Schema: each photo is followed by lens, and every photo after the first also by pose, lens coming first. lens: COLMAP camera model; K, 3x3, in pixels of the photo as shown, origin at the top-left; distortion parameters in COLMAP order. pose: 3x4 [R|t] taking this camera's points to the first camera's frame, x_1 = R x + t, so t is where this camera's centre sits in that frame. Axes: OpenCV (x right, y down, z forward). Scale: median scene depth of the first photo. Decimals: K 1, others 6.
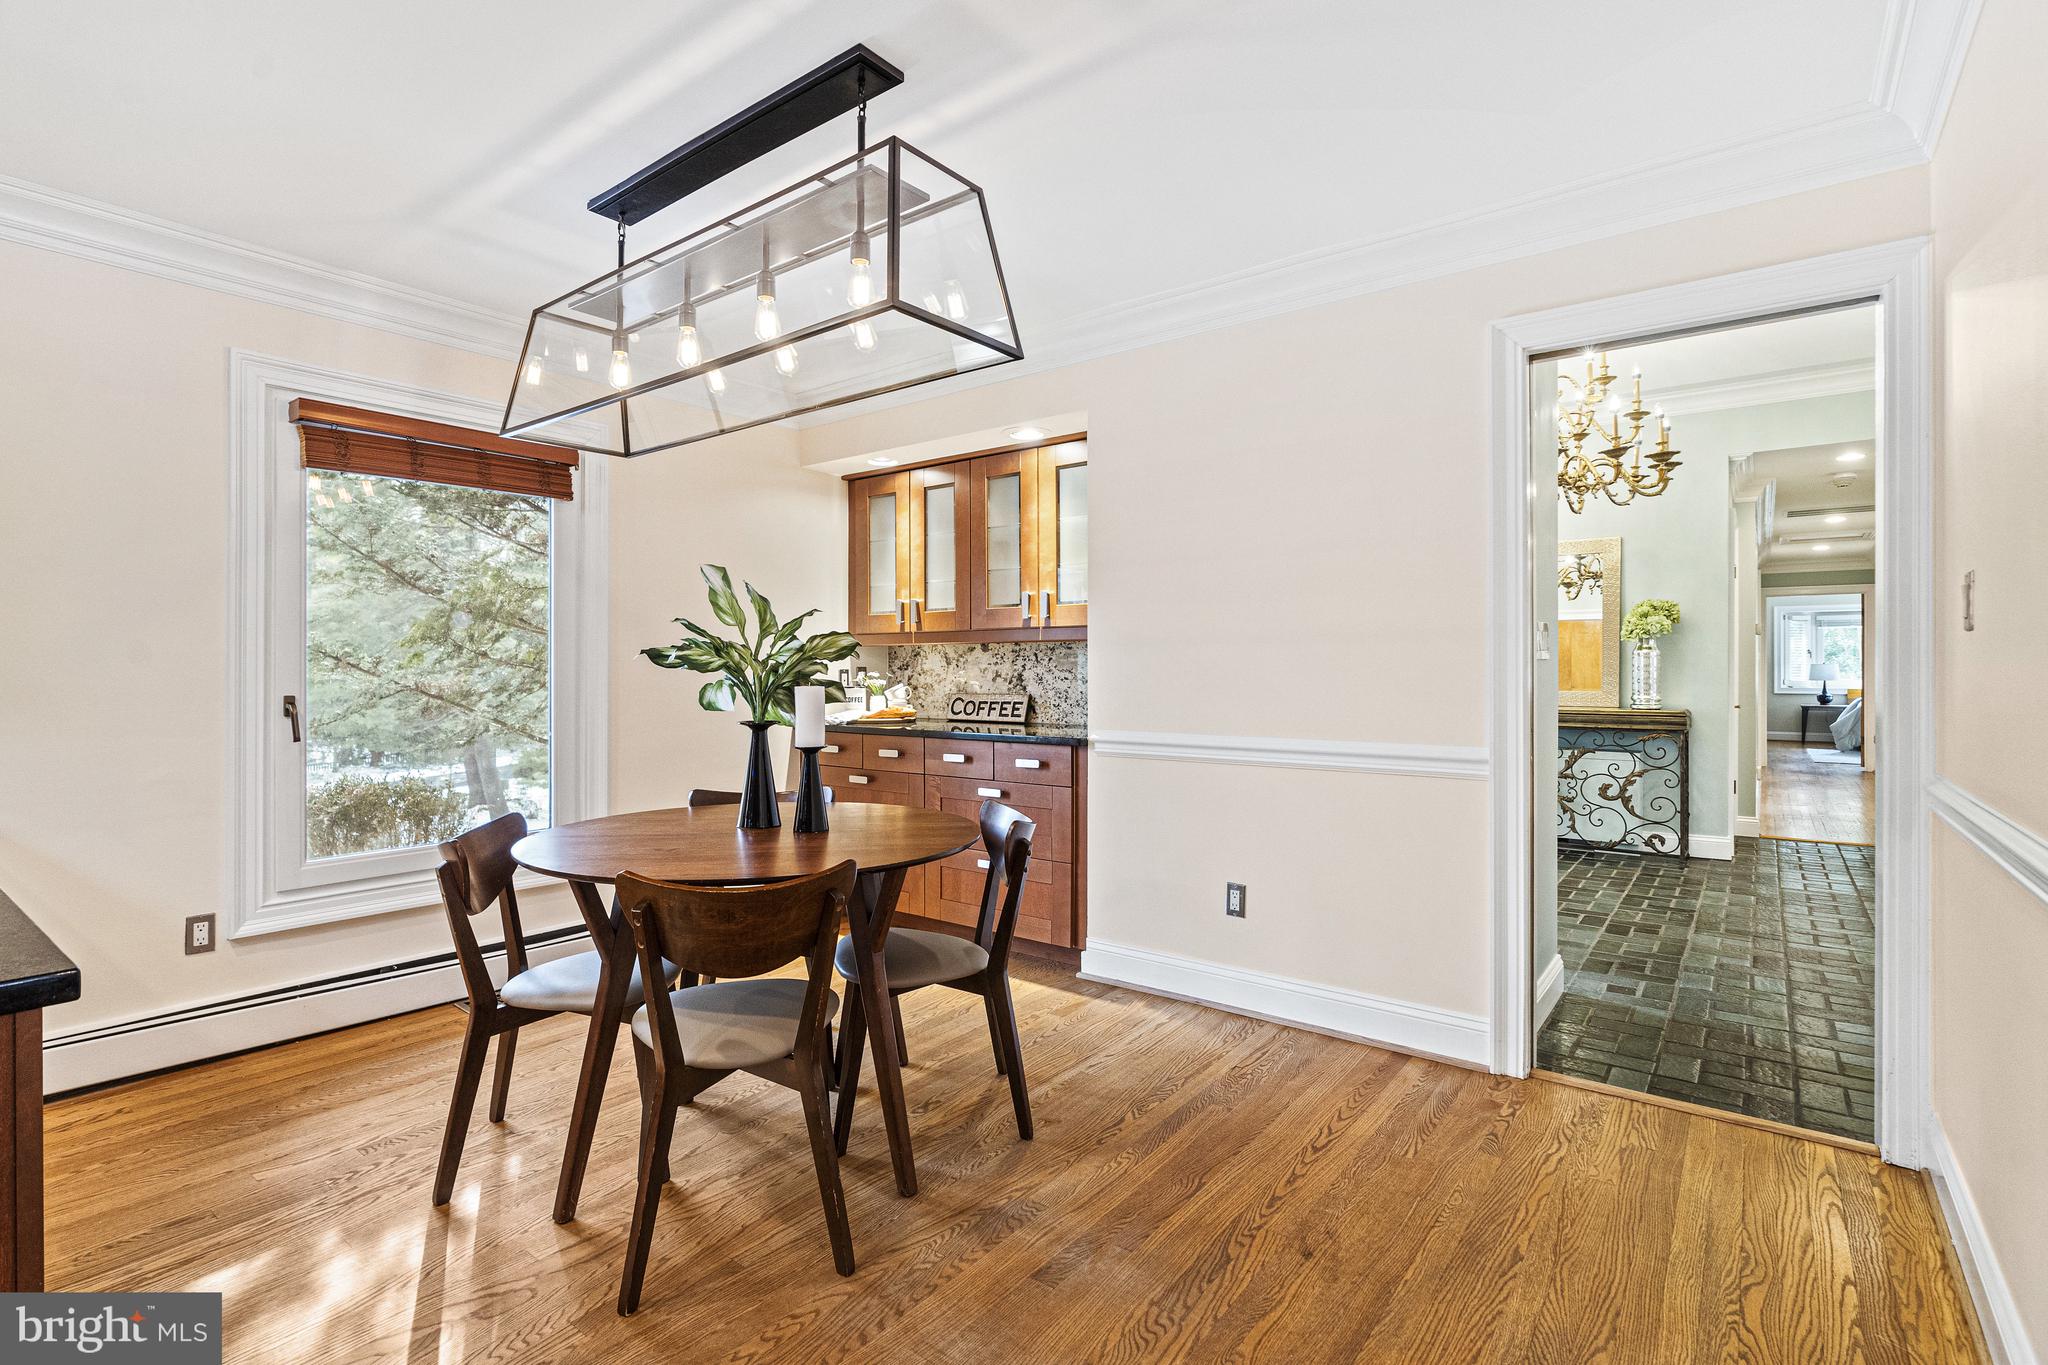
lens RADIAL K [[954.9, 0, 1021.7], [0, 954.9, 674.2], [0, 0, 1]] dist [-0.008875, 0.000715]
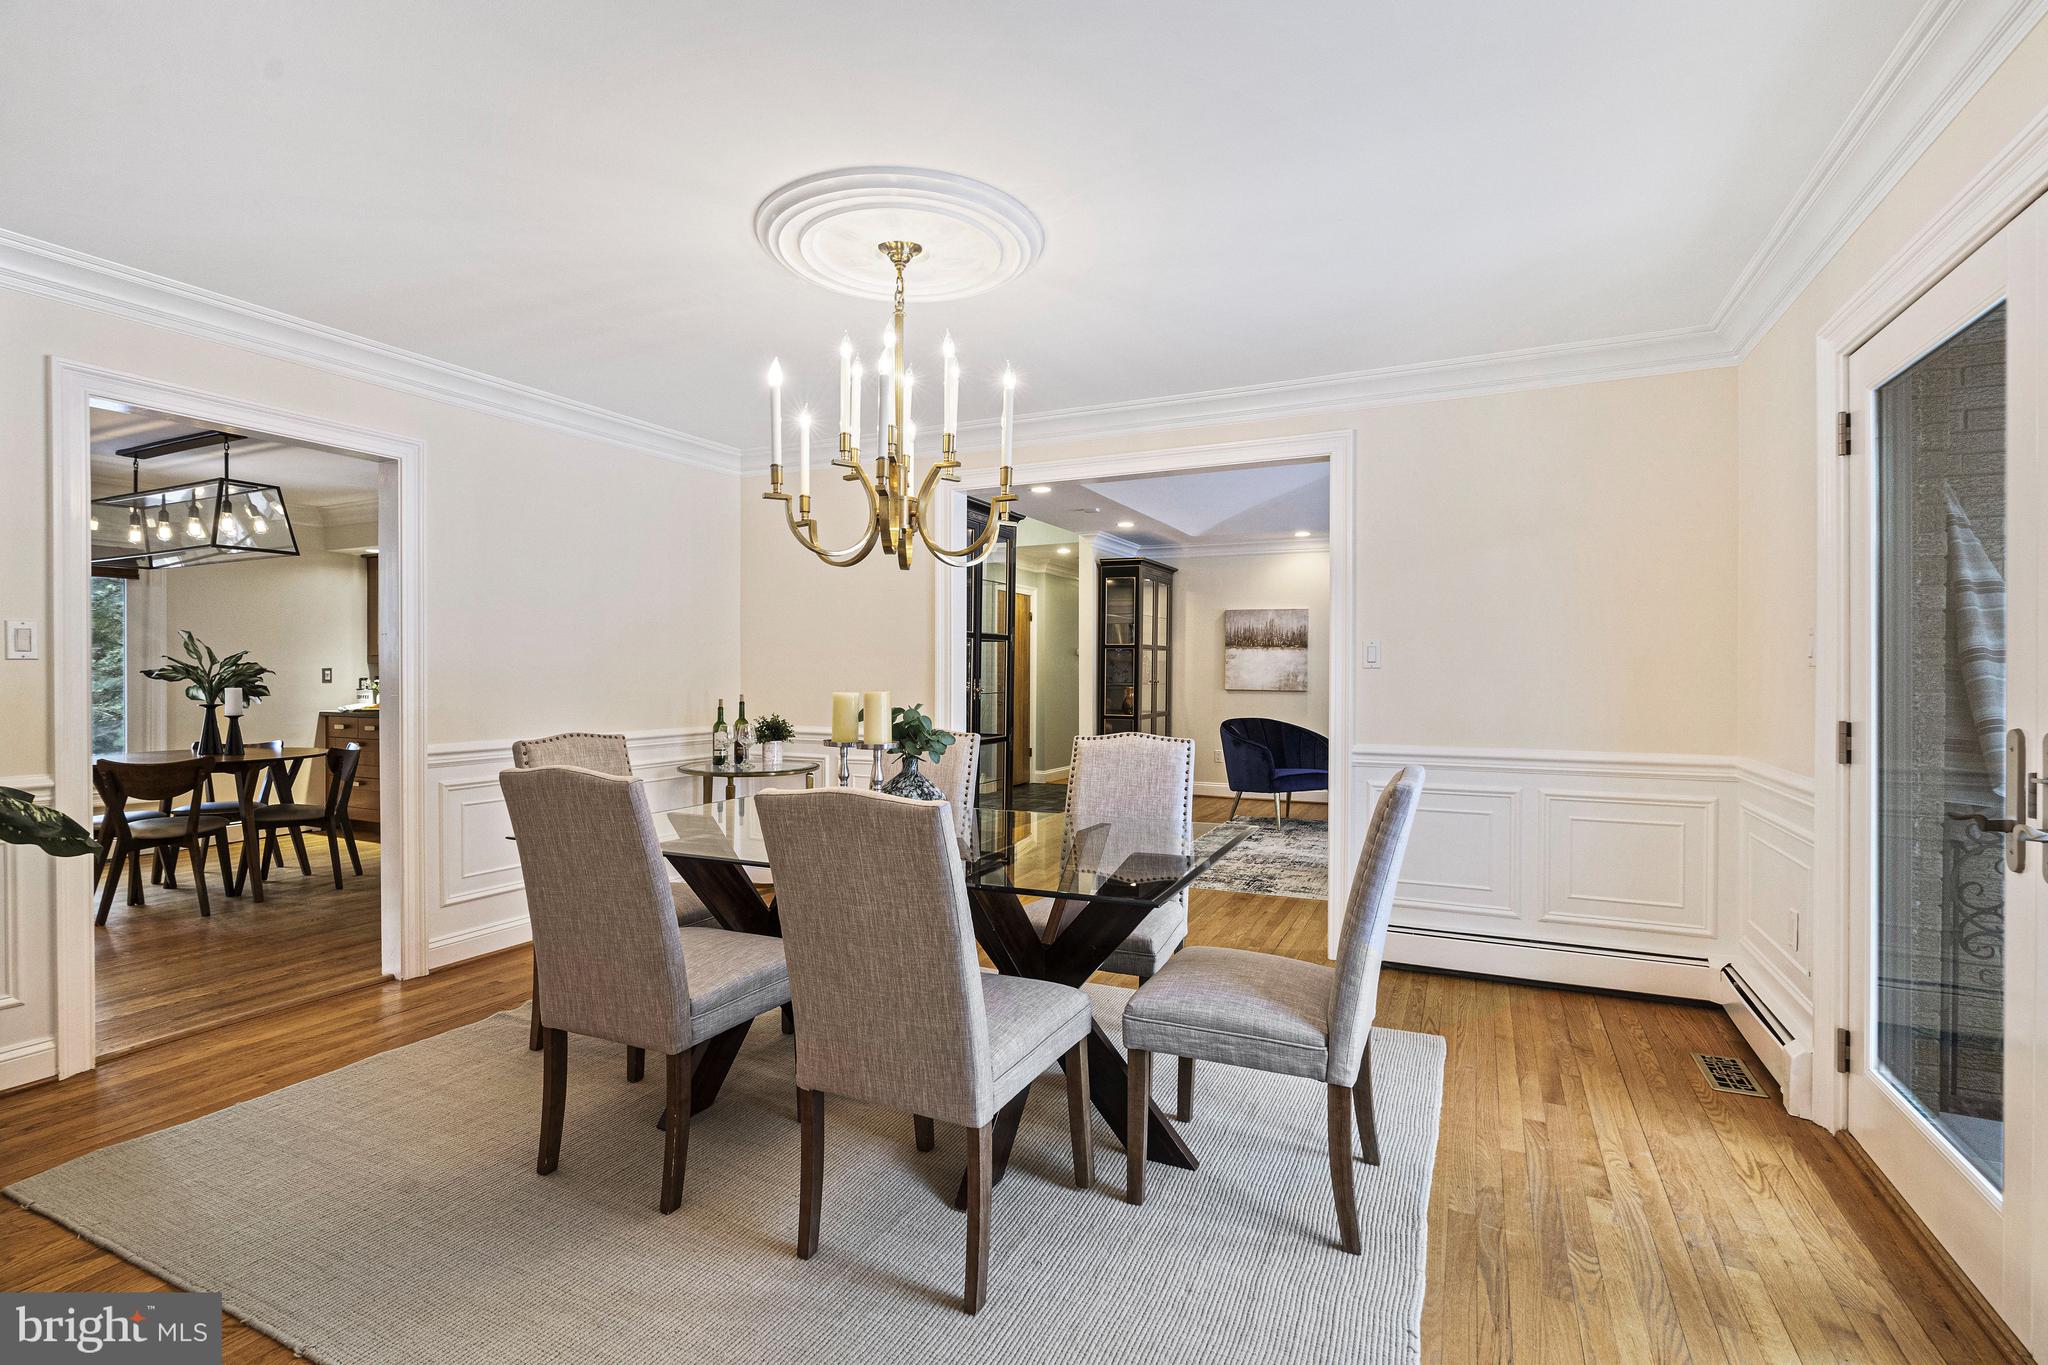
lens RADIAL K [[954.9, 0, 1021.7], [0, 954.9, 676.3], [0, 0, 1]] dist [-0.008875, 0.000715]
pose [[0.977922, 0.006657, 0.208863, 1.056011], [-0.006264, 0.999977, -0.002540, -0.019133], [-0.208875, 0.001176, 0.977942, -1.454693]]
